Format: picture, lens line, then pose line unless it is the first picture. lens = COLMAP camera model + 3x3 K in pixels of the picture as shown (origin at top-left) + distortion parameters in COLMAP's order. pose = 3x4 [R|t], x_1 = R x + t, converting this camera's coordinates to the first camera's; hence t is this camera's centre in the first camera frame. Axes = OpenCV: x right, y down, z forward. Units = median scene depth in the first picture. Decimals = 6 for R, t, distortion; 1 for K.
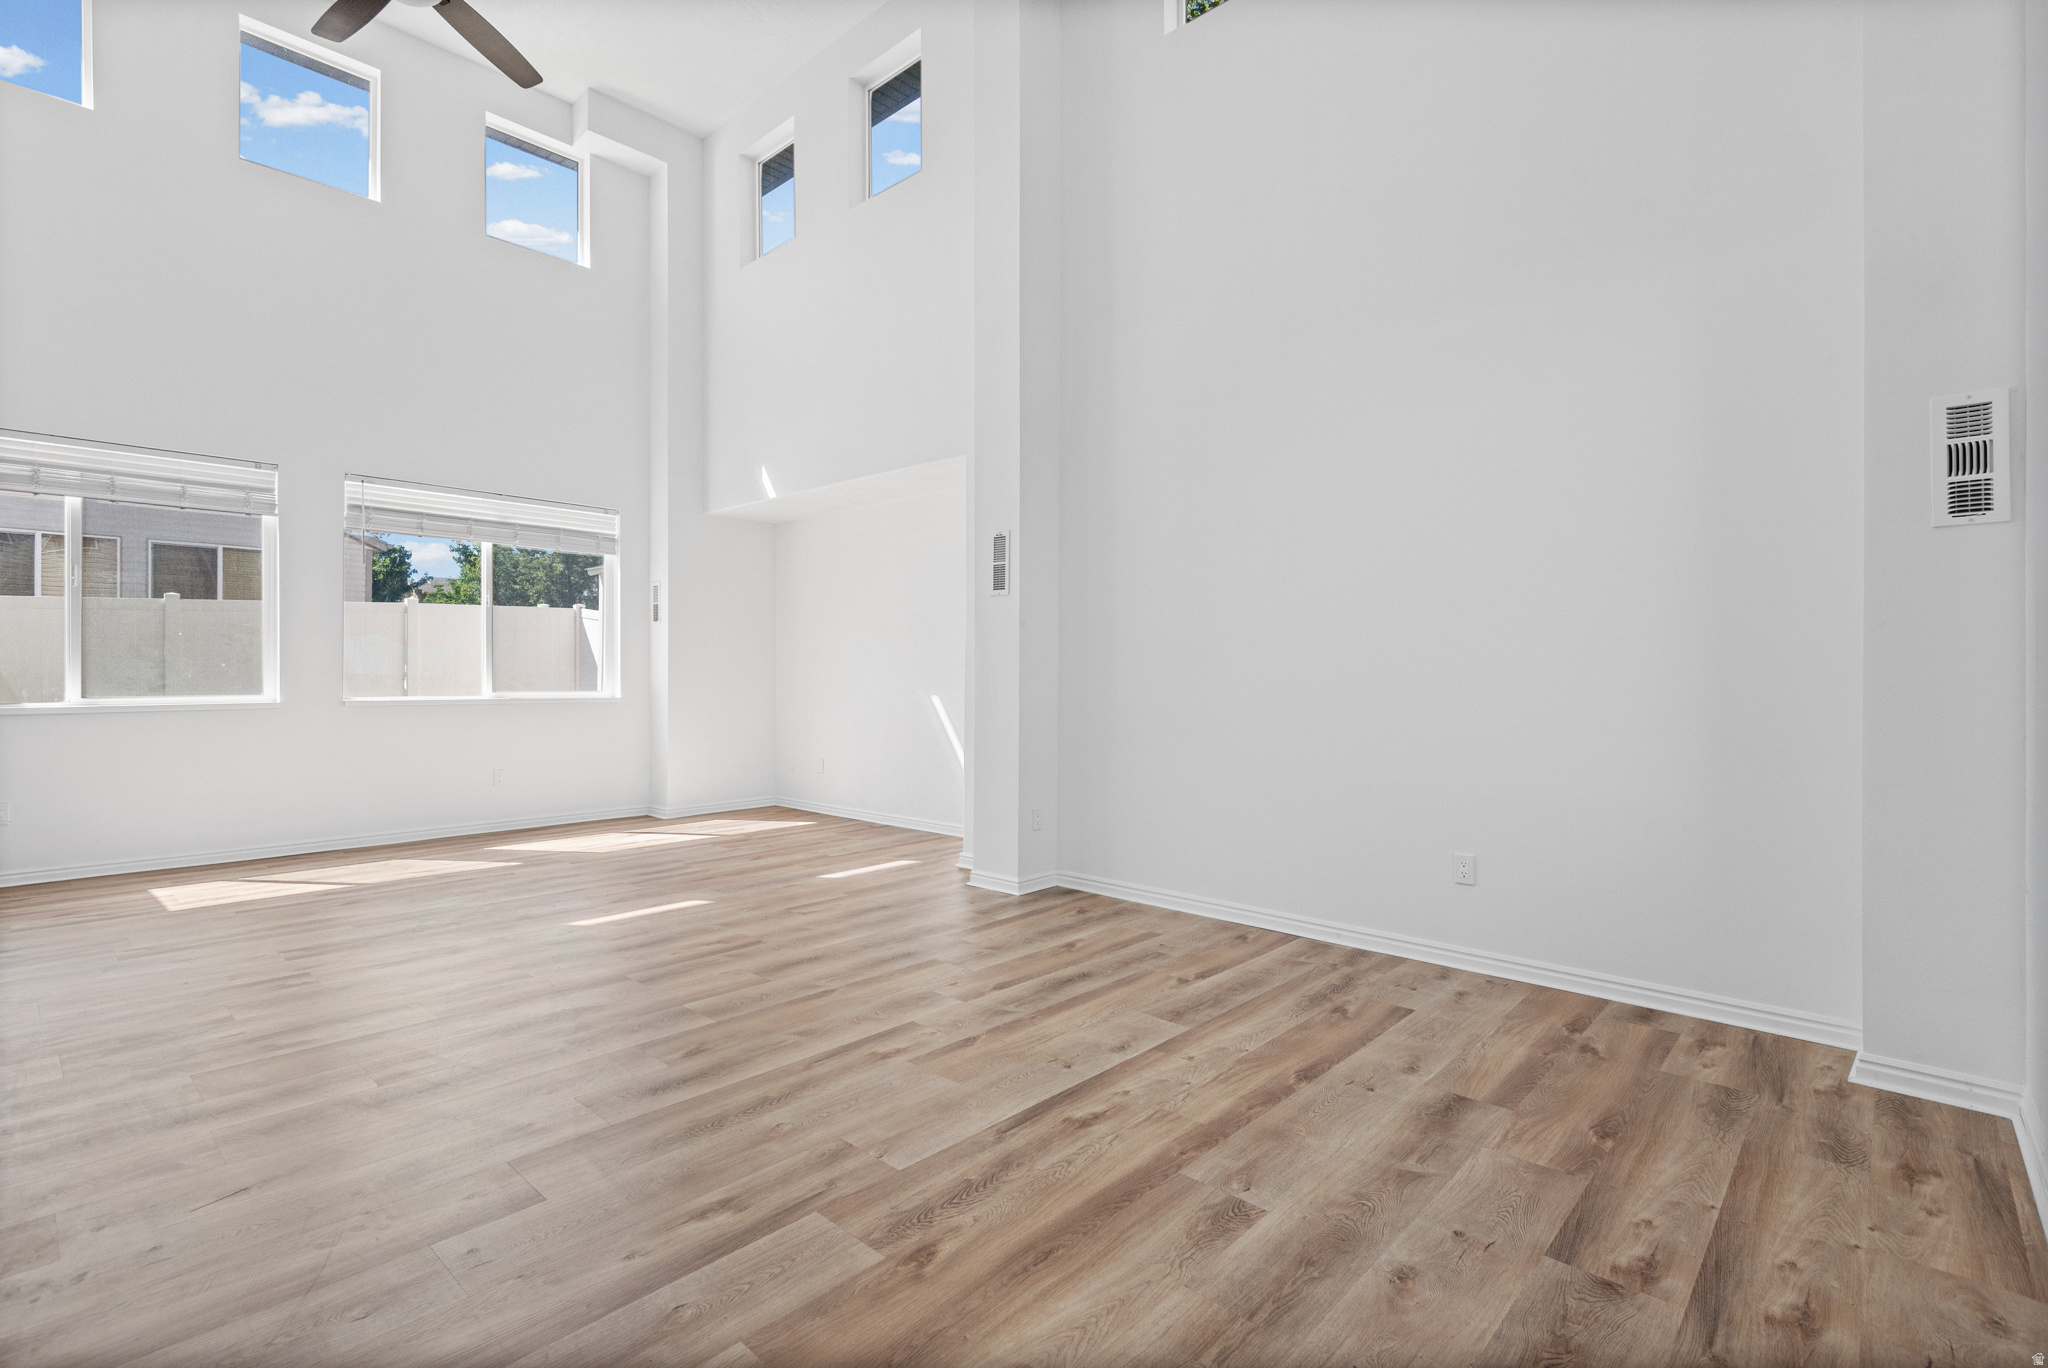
lens RADIAL K [[941.6, 0, 1018.4], [0, 941.6, 682.3], [0, 0, 1]] dist [-0.012927, -0.004322]
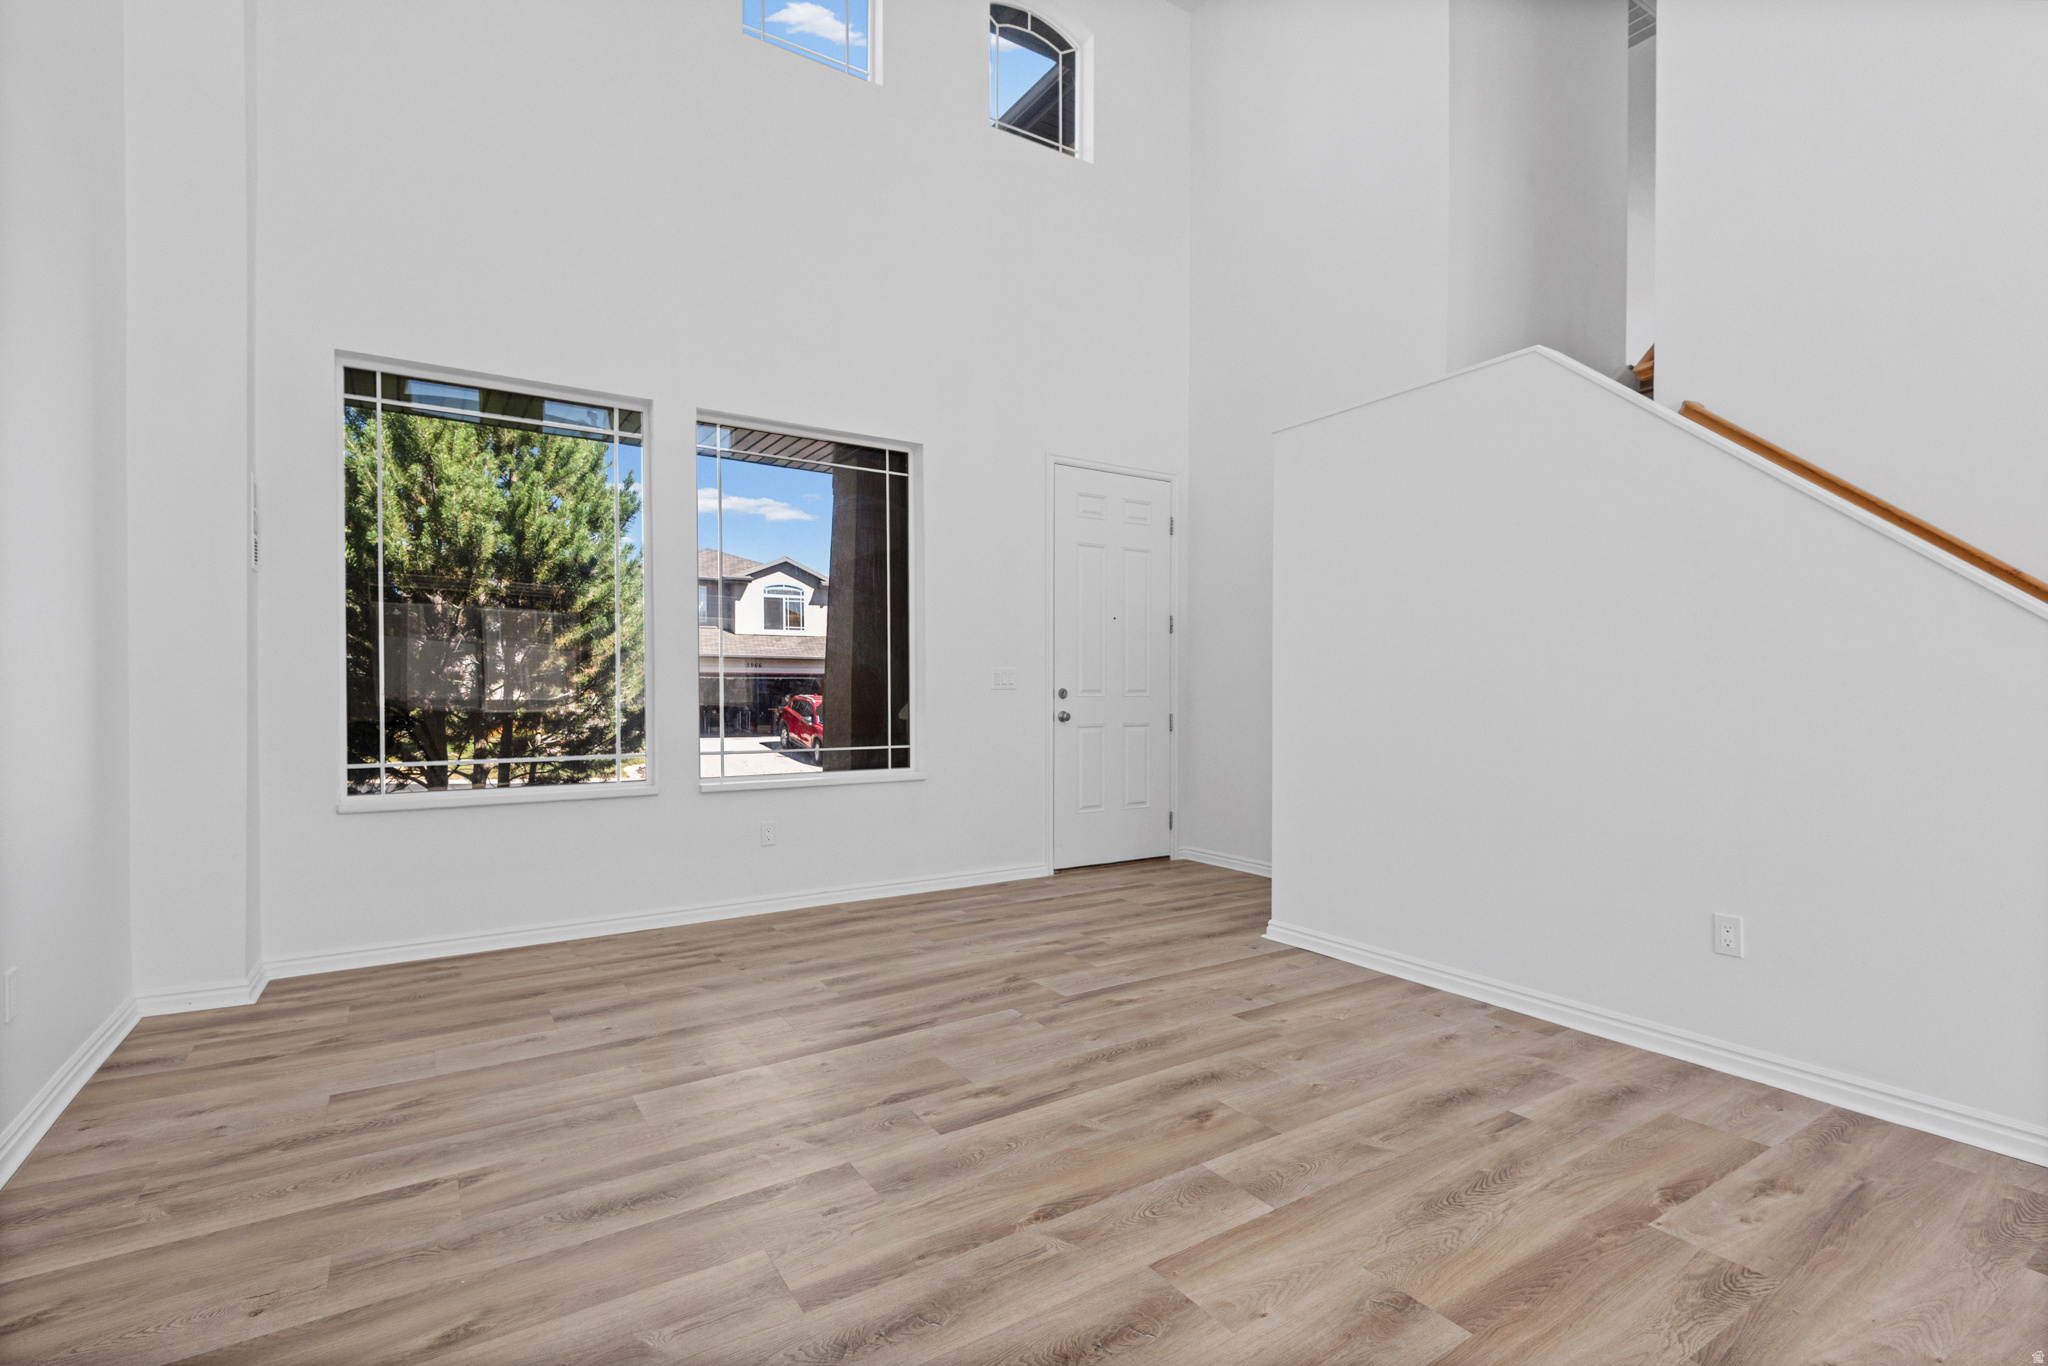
lens RADIAL K [[941.6, 0, 1027.2], [0, 941.6, 687.1], [0, 0, 1]] dist [-0.012927, -0.004322]
pose [[-0.968249, -0.008481, 0.249843, -0.406933], [-0.008061, 0.999964, 0.002704, -0.005316], [-0.249857, 0.000604, -0.968283, 1.904324]]
